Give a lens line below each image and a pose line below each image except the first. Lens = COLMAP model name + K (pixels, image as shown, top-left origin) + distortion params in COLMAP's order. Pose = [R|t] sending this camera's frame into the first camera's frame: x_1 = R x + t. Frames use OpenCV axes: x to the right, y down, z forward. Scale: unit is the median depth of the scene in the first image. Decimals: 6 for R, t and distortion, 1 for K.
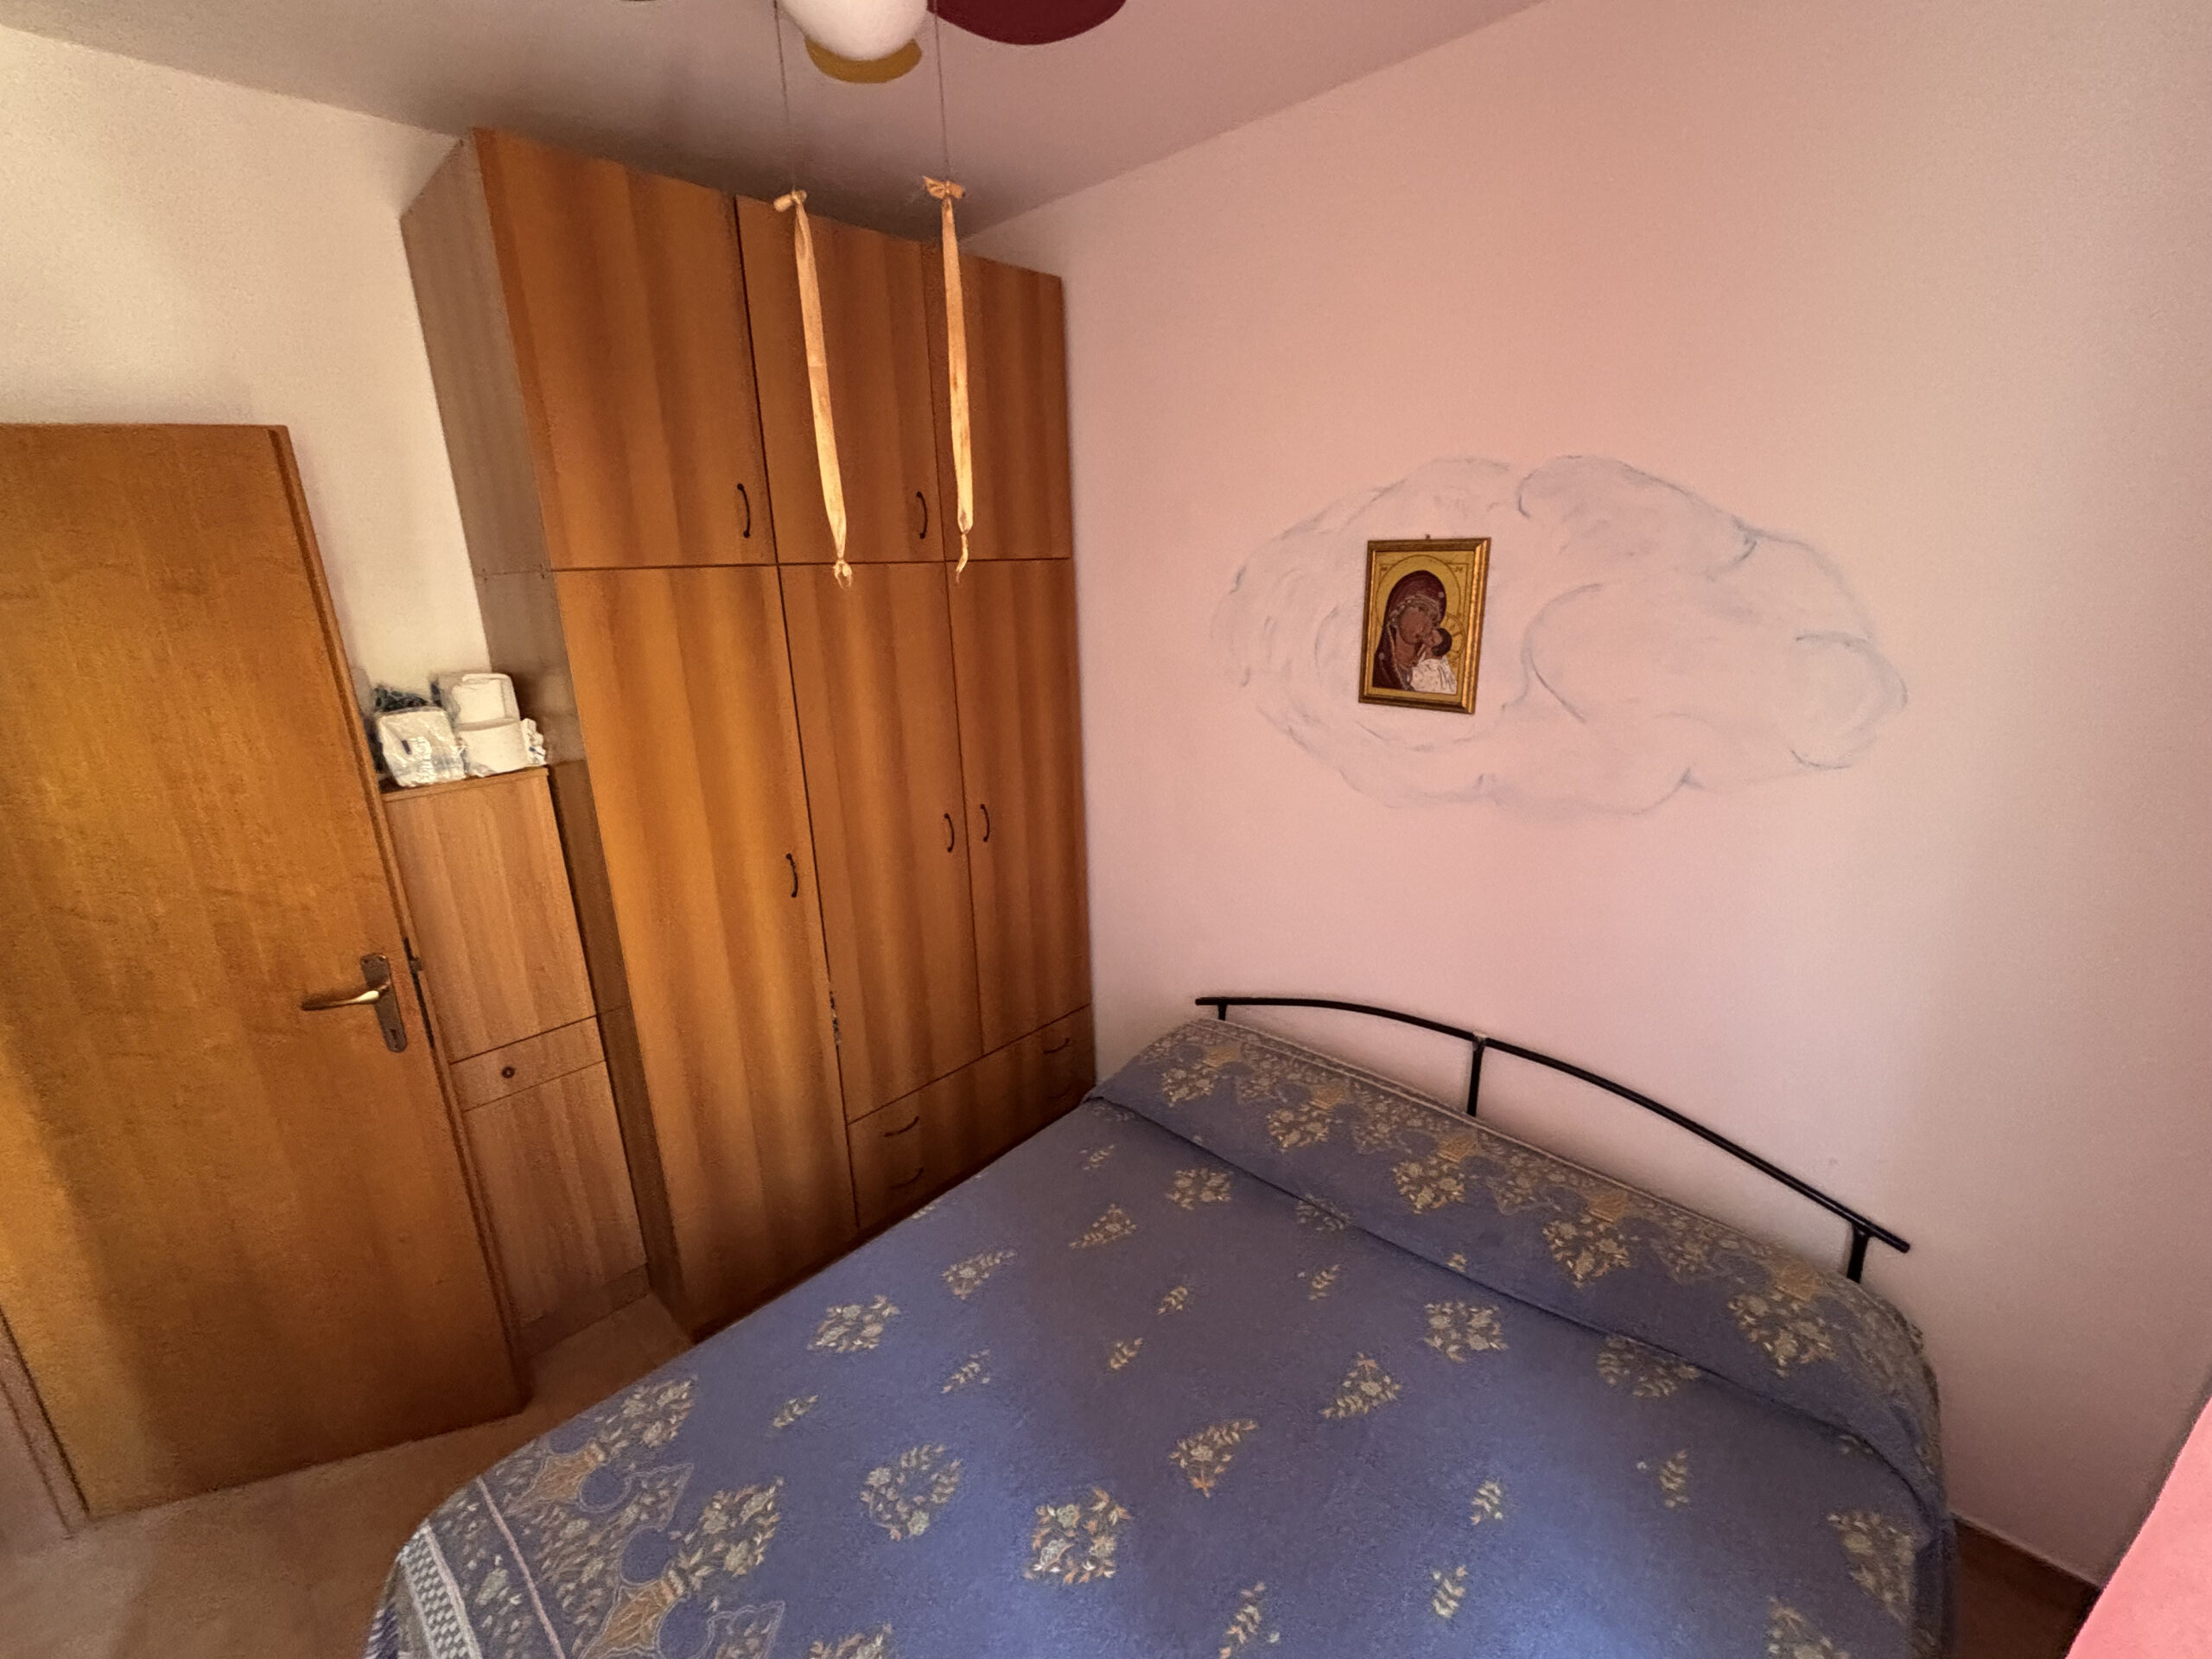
lens RADIAL K [[924.3, 0, 1102.9], [0, 924.3, 831.3], [0, 0, 1]] dist [0.002725, -0.001844]
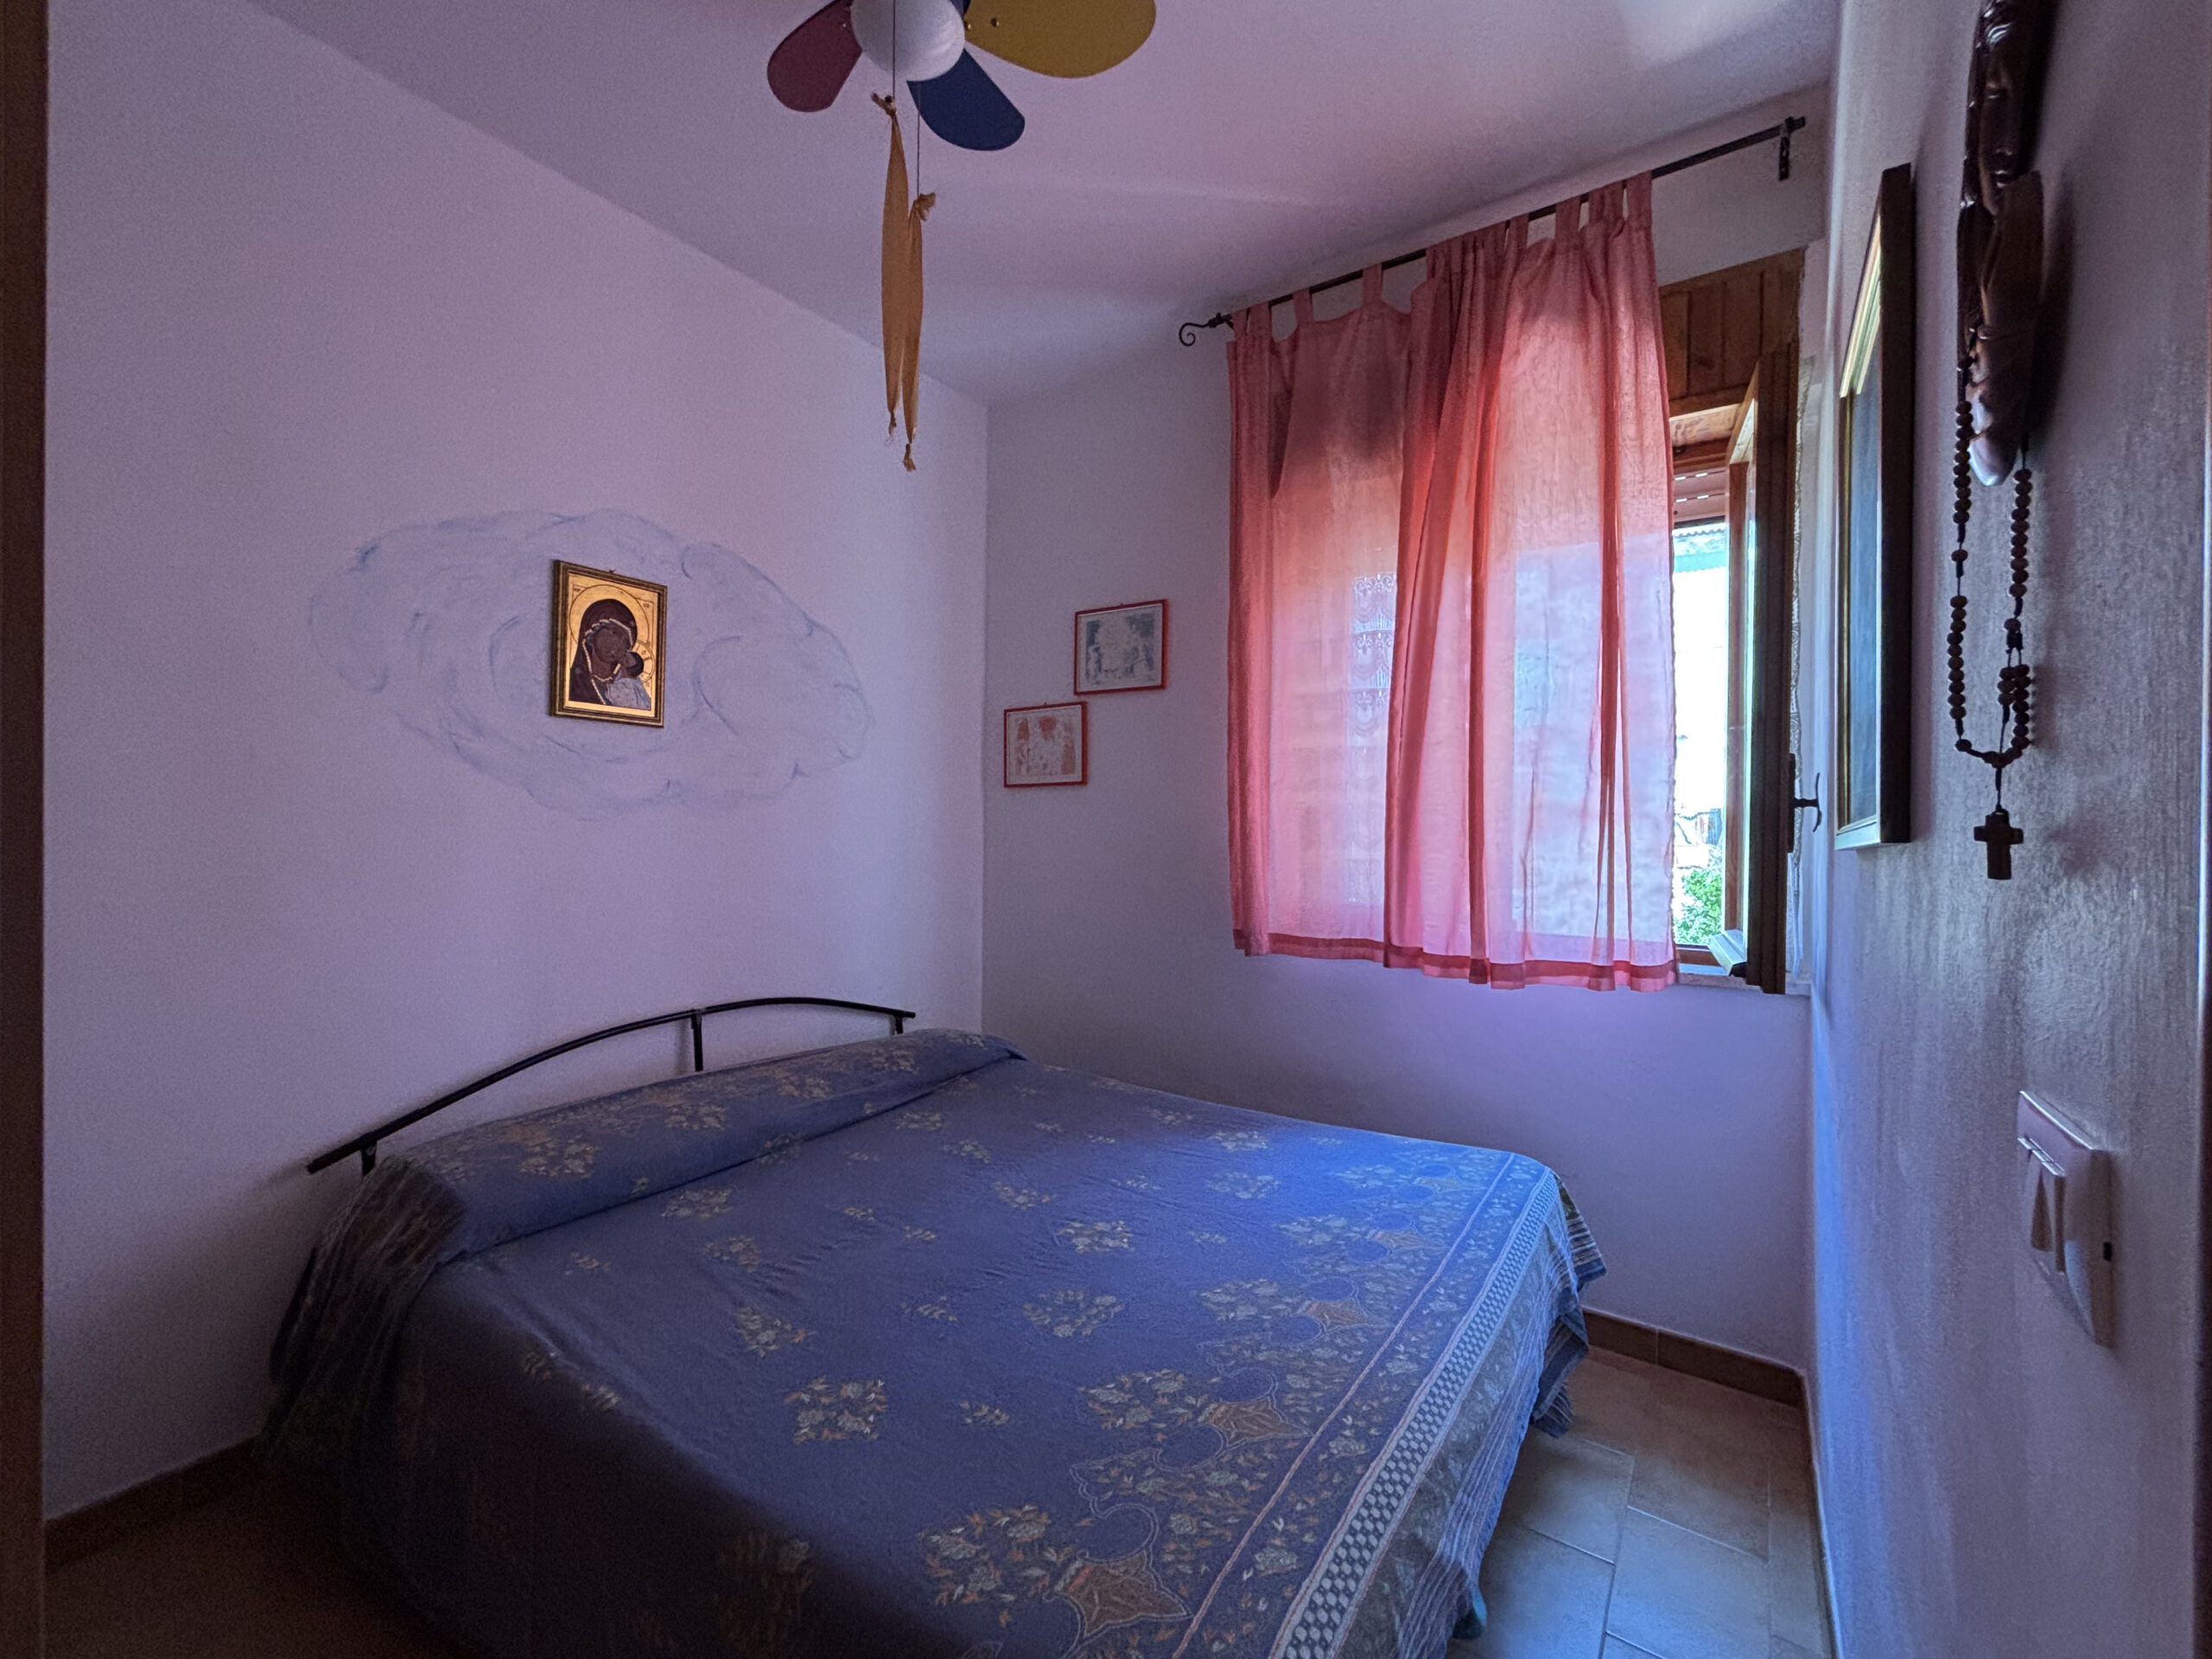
lens RADIAL K [[924.3, 0, 1108.5], [0, 924.3, 827.0], [0, 0, 1]] dist [0.002725, -0.001844]
pose [[-0.159277, 0.015656, 0.987110, -0.991248], [0.262506, 0.964551, 0.027059, 0.131386], [-0.951694, 0.263432, -0.157740, 0.777568]]
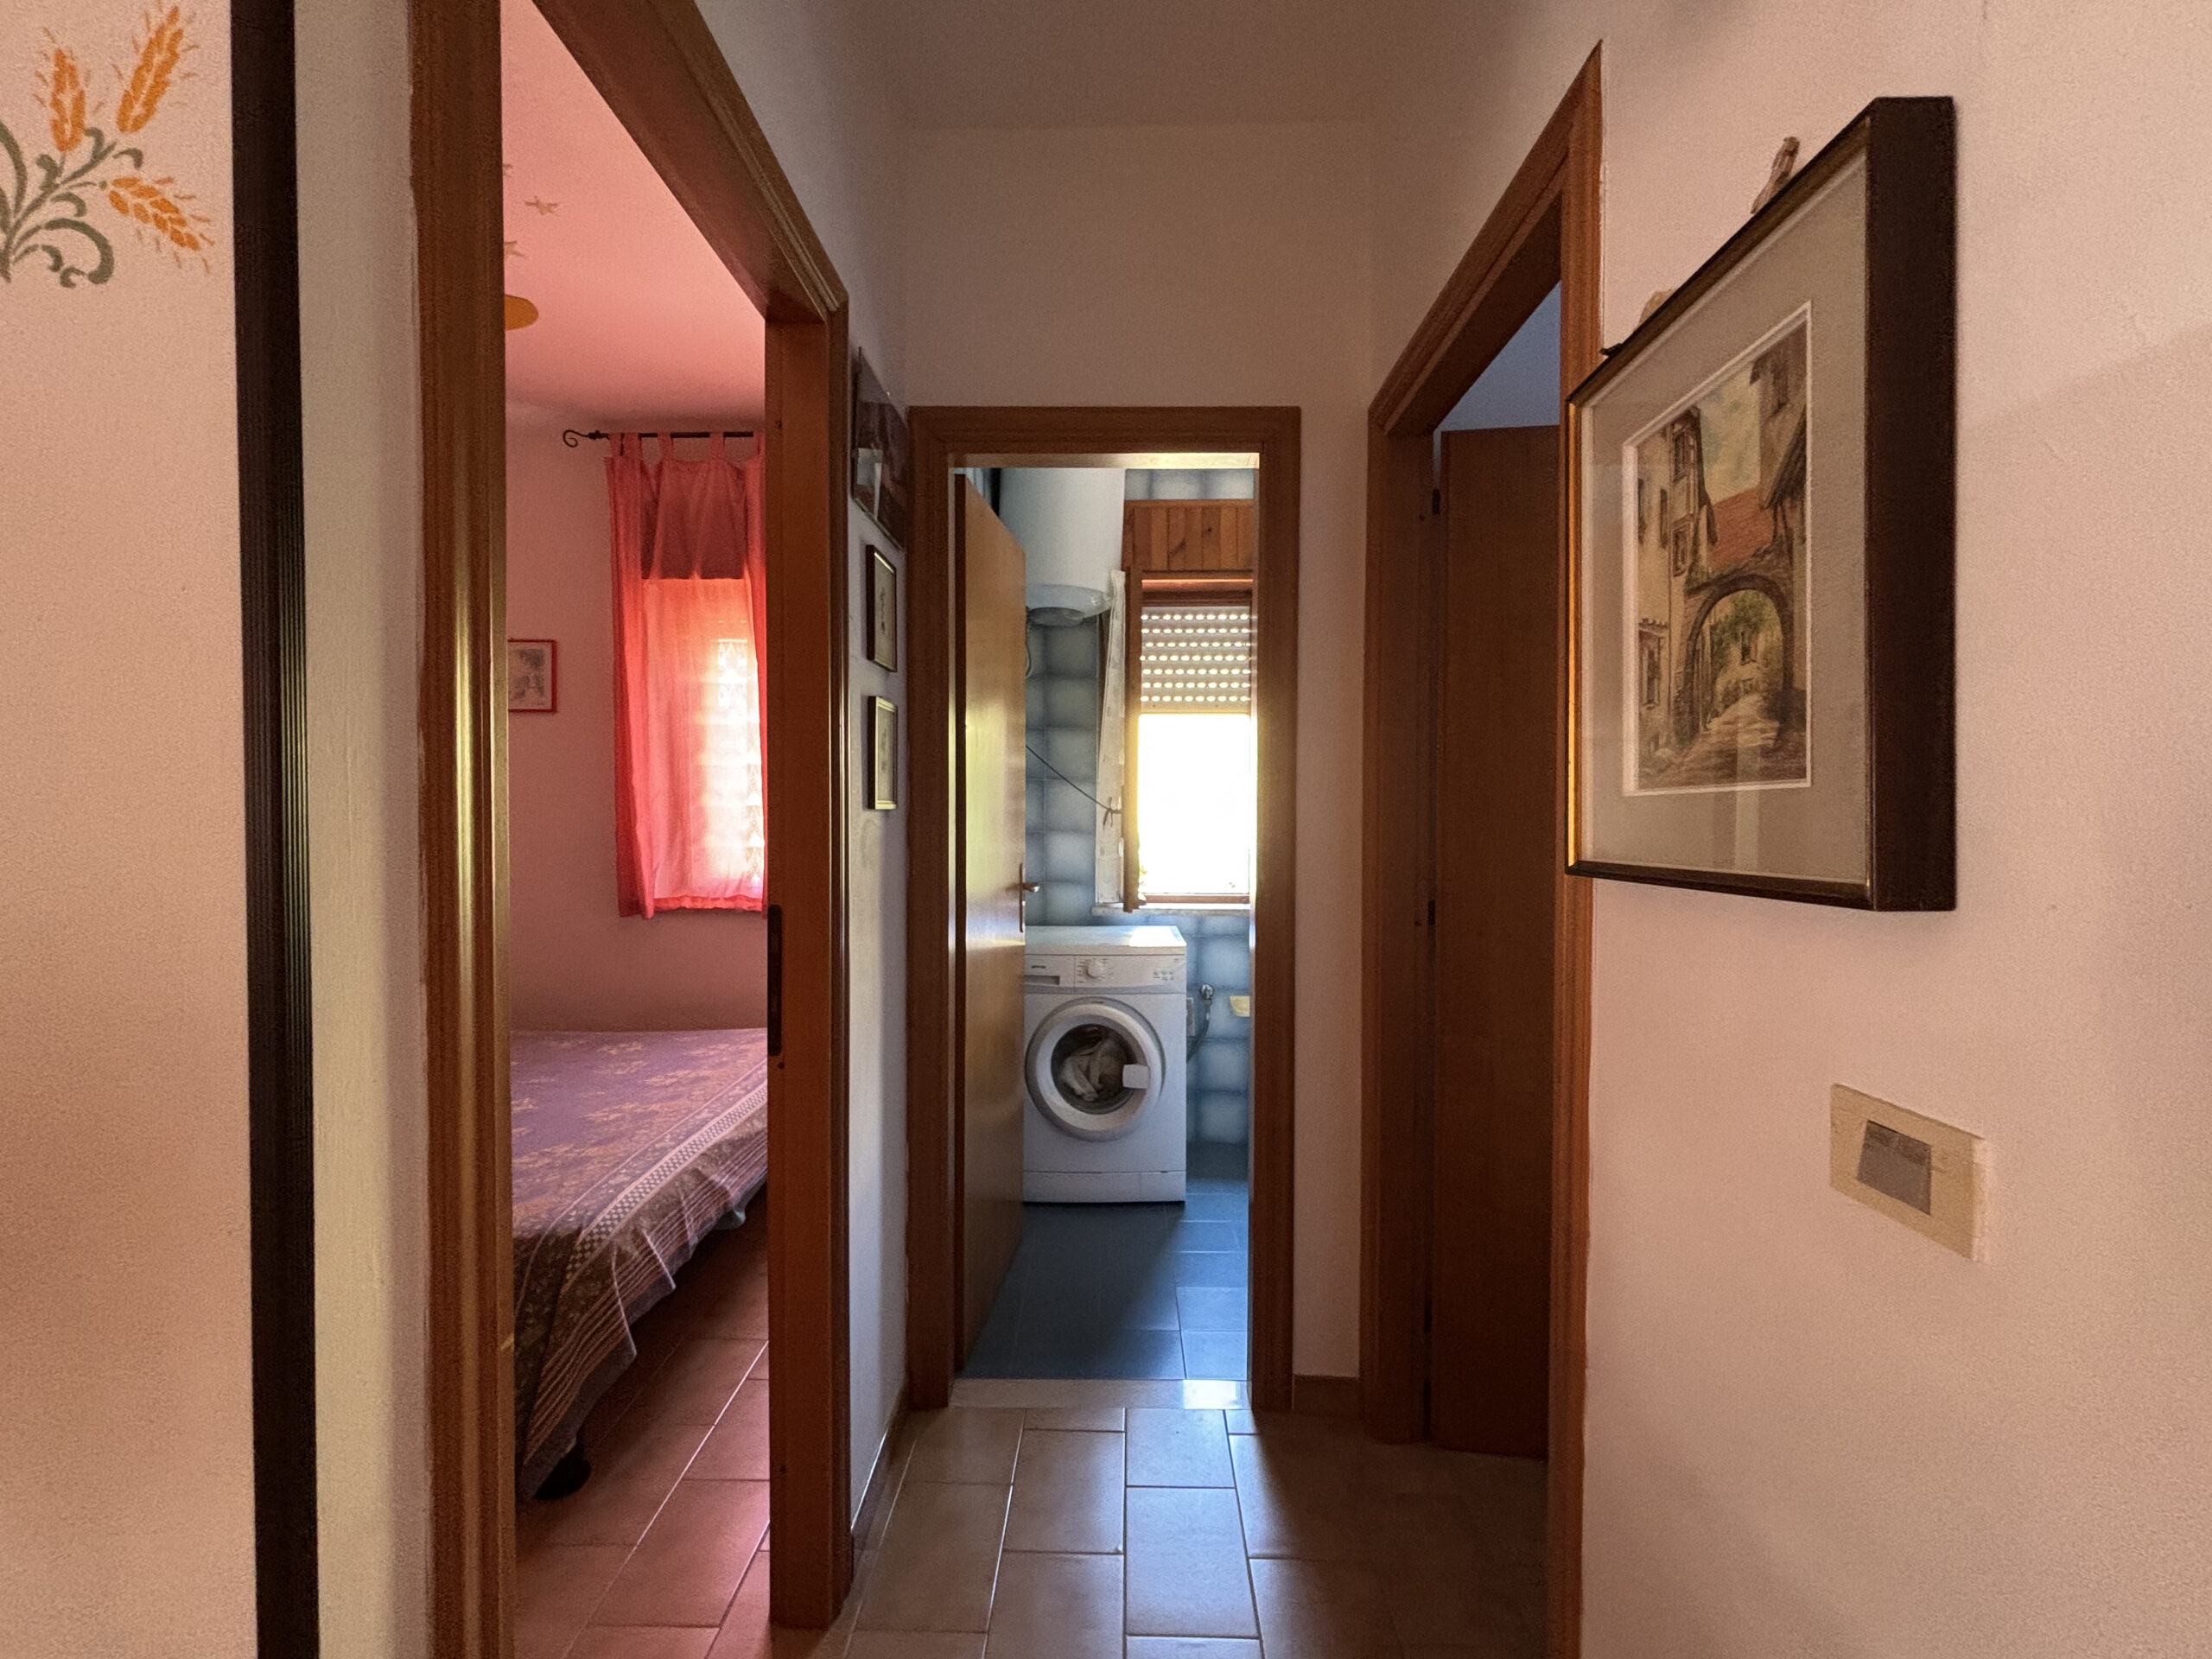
lens RADIAL K [[924.3, 0, 1102.9], [0, 924.3, 830.0], [0, 0, 1]] dist [0.002725, -0.001844]
pose [[-0.681213, 0.003628, 0.732076, -1.724524], [0.209476, 0.959143, 0.190168, 0.070608], [-0.701476, 0.282897, -0.654141, 0.920699]]
